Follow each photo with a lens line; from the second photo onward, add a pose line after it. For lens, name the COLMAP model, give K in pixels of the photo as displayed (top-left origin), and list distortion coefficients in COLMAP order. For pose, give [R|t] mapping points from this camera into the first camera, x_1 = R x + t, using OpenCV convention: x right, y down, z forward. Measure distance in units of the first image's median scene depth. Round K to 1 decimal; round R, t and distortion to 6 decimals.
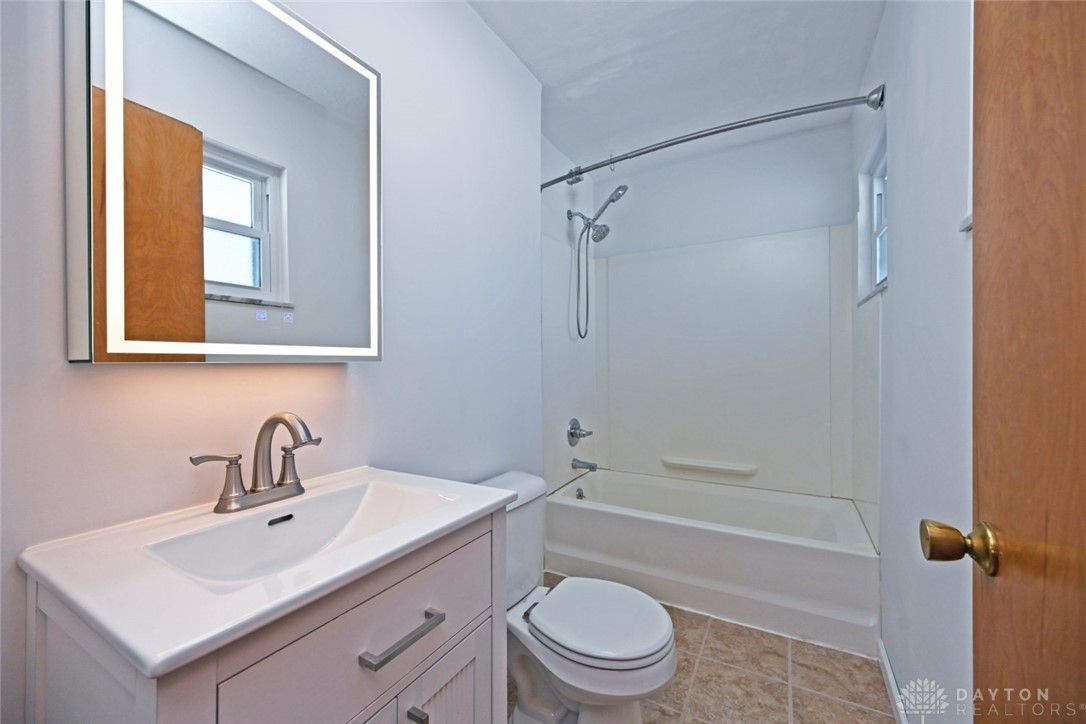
lens RADIAL K [[426.3, 0, 547.5], [0, 426.3, 362.2], [0, 0, 1]] dist [0.001597, -0.000334]
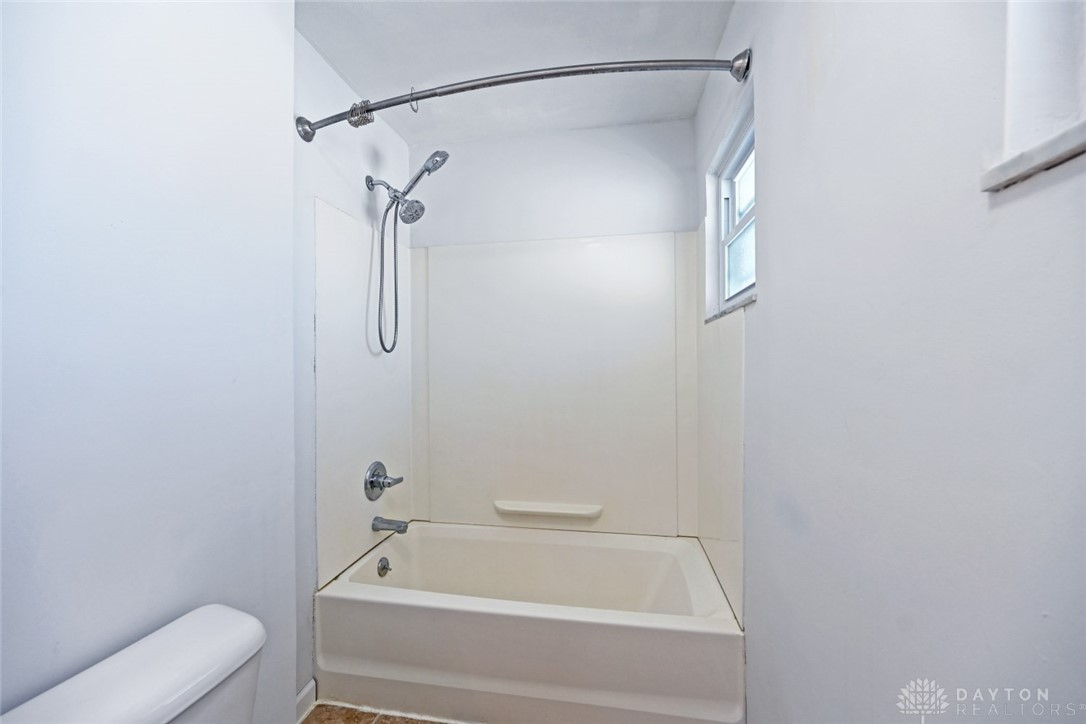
lens RADIAL K [[426.3, 0, 544.8], [0, 426.3, 364.4], [0, 0, 1]] dist [0.001597, -0.000334]
pose [[0.941988, 0.003368, 0.335630, 0.094826], [-0.000044, 0.999951, -0.009911, -0.029701], [-0.335647, 0.009321, 0.941942, 0.228520]]
